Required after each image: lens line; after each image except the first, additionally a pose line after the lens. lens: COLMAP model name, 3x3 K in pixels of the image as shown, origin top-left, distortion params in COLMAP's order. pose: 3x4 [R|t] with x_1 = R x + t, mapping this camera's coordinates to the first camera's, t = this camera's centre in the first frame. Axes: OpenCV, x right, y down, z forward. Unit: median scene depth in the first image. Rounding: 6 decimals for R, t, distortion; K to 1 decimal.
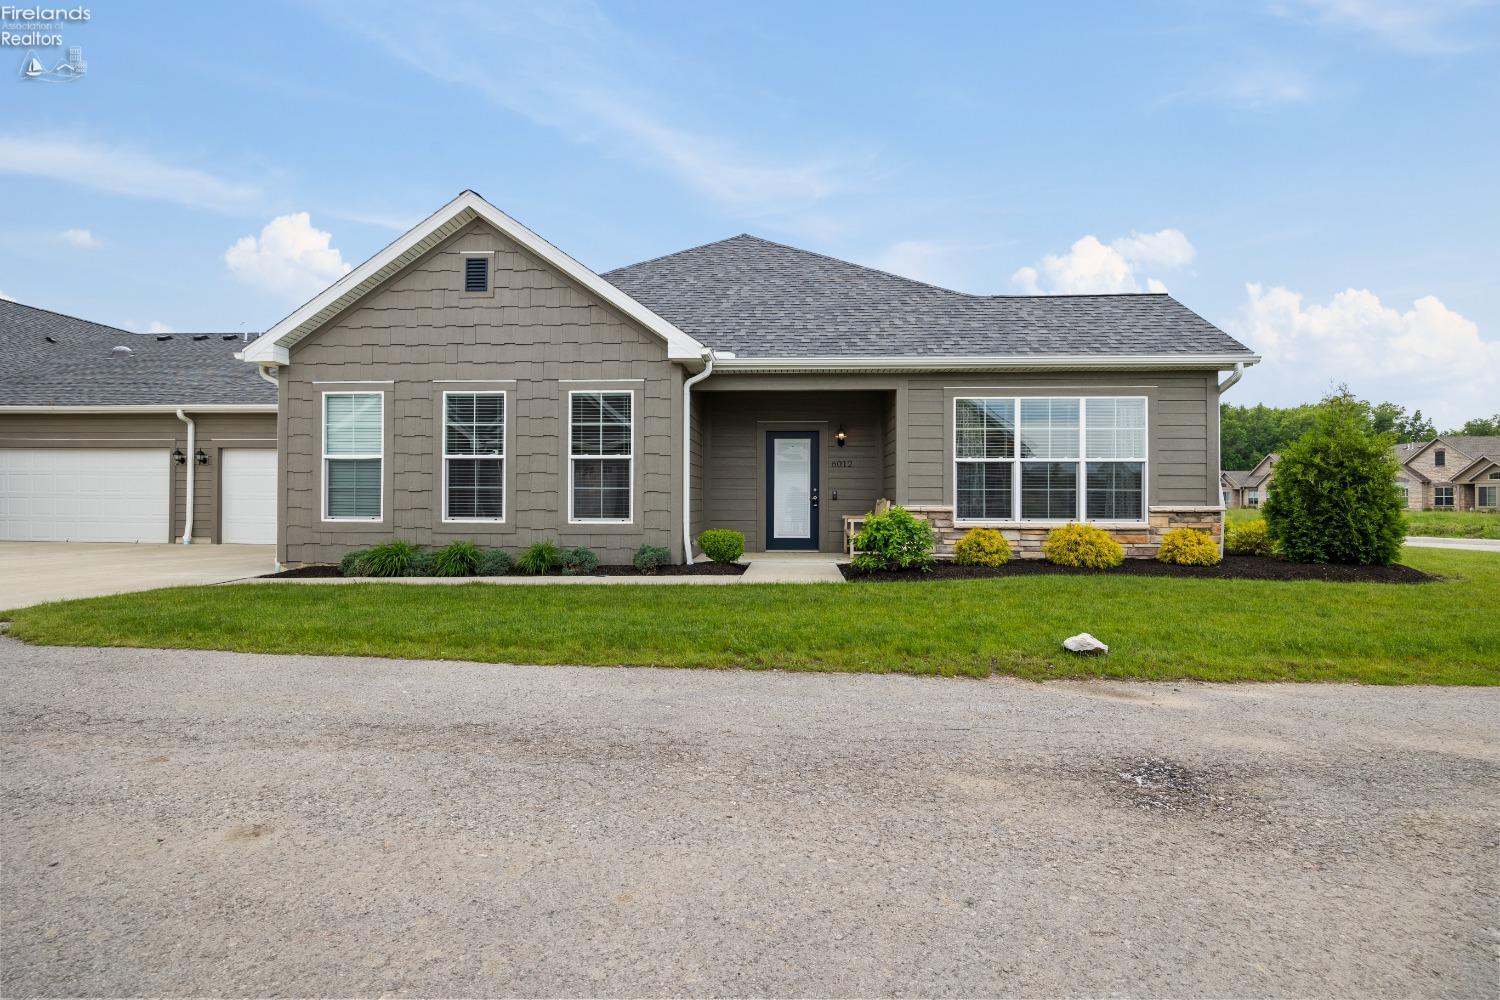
lens RADIAL K [[684.9, 0, 750.0], [0, 684.9, 500.0], [0, 0, 1]] dist [-0.014916, -0.000134]
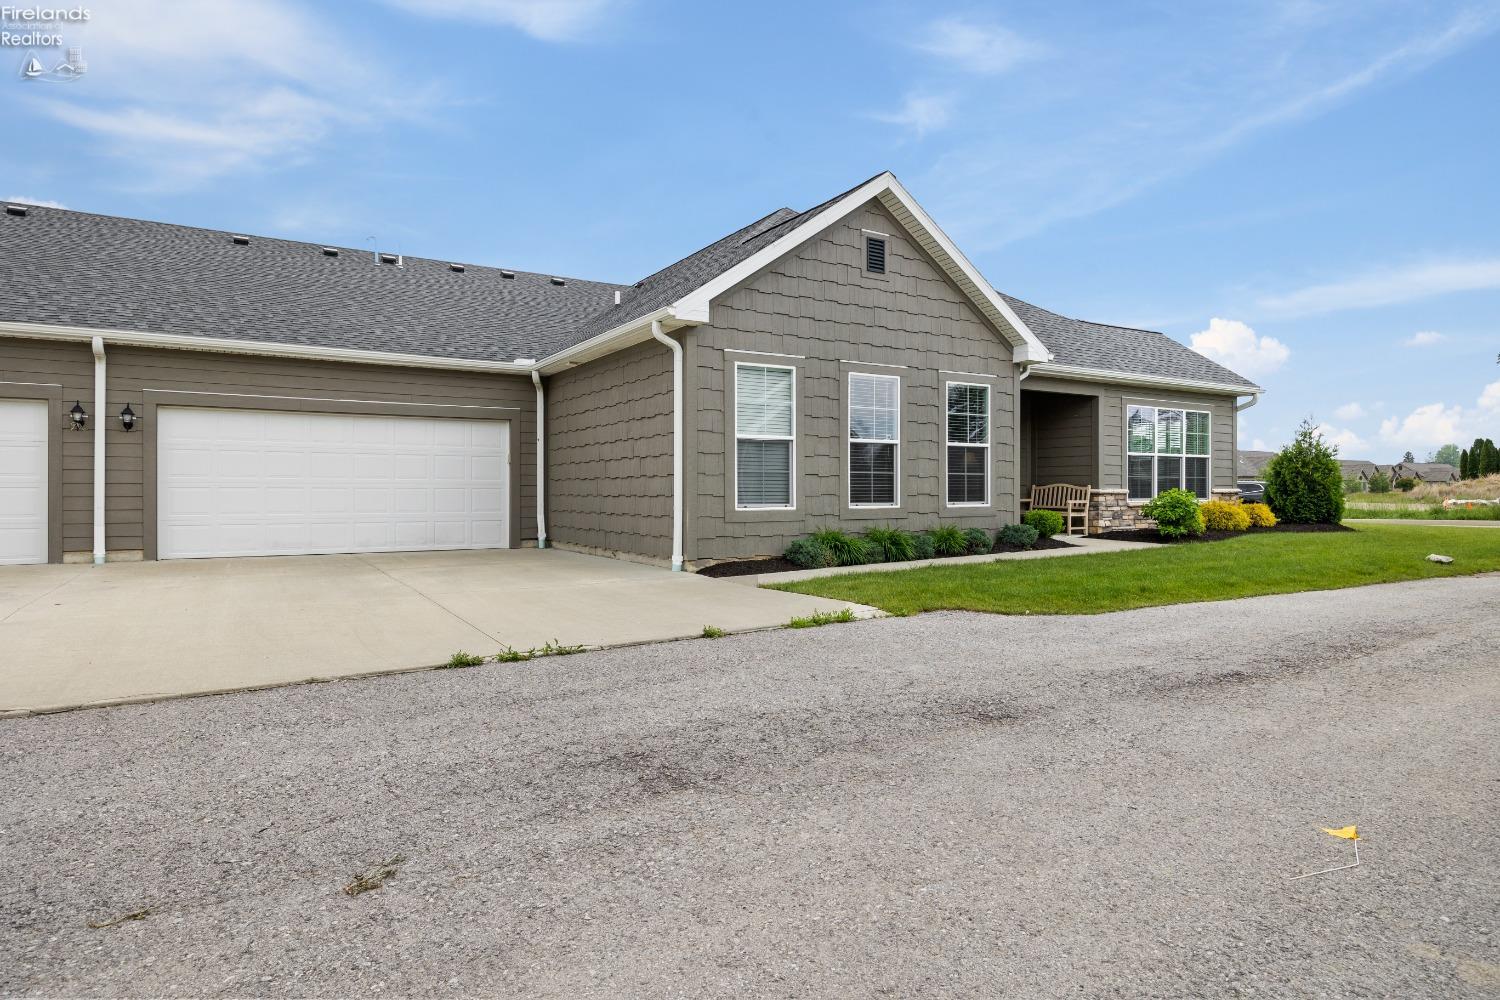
lens RADIAL K [[858.6, 0, 750.0], [0, 858.6, 500.0], [0, 0, 1]] dist [-0.018403, -0.000322]
pose [[0.818301, -0.012839, 0.574646, -1.251695], [0.004519, 0.999863, 0.015904, 0.000702], [-0.574772, -0.010418, 0.818247, 0.090629]]
